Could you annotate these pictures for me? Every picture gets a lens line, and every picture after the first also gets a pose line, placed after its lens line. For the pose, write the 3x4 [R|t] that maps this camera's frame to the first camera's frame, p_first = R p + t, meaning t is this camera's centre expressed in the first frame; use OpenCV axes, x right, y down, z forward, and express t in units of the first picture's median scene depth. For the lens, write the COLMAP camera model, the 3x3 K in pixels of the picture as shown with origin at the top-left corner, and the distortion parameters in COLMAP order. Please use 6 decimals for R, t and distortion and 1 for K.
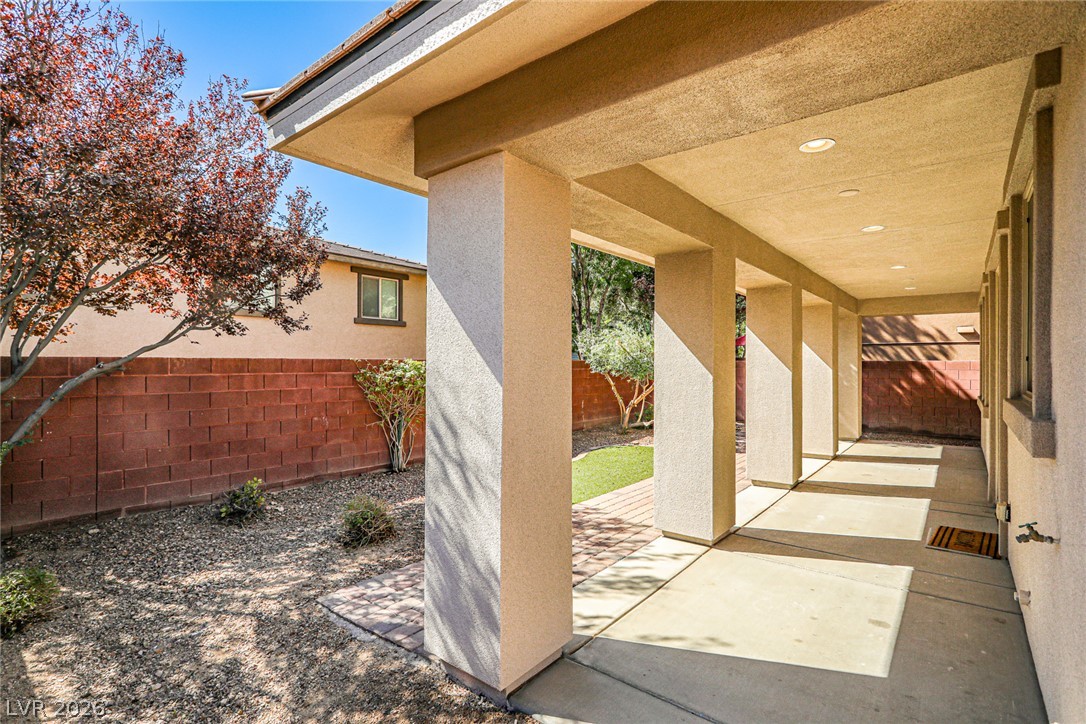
lens RADIAL K [[517.5, 0, 543.0], [0, 517.5, 362.0], [0, 0, 1]] dist [0.000822, 0.000195]
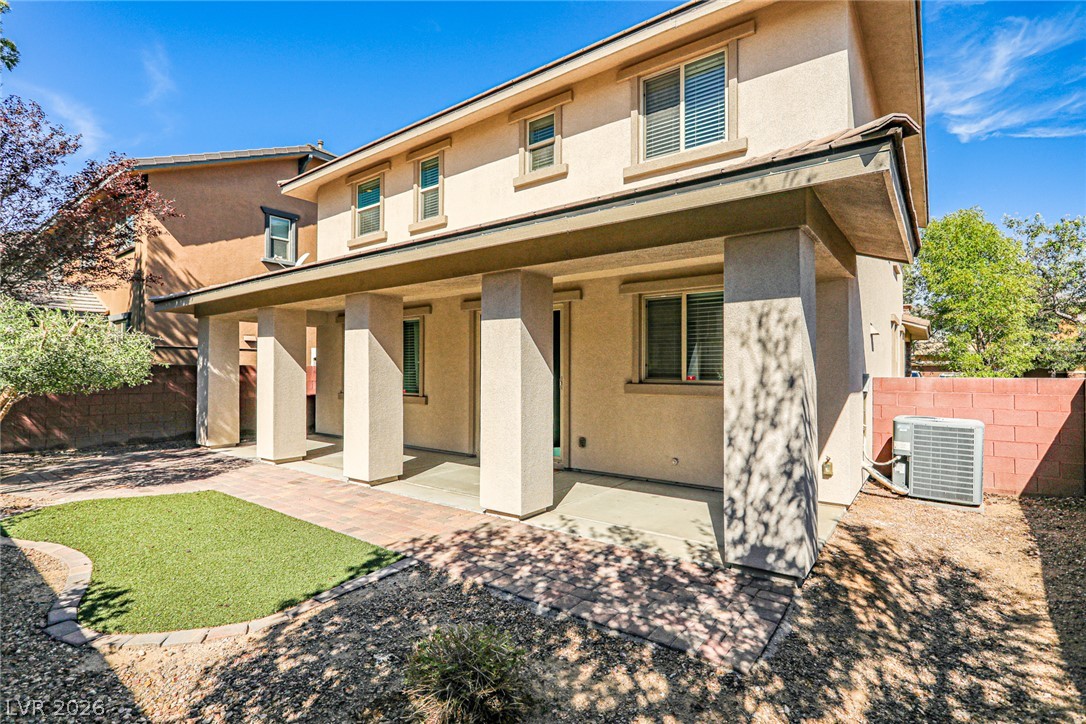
lens RADIAL K [[517.5, 0, 543.0], [0, 517.5, 362.0], [0, 0, 1]] dist [0.000822, 0.000195]
pose [[-0.024262, 0.002151, 0.999703, -0.930586], [-0.008478, 0.999961, -0.002358, -0.007495], [-0.999670, -0.008533, -0.024243, 1.003841]]
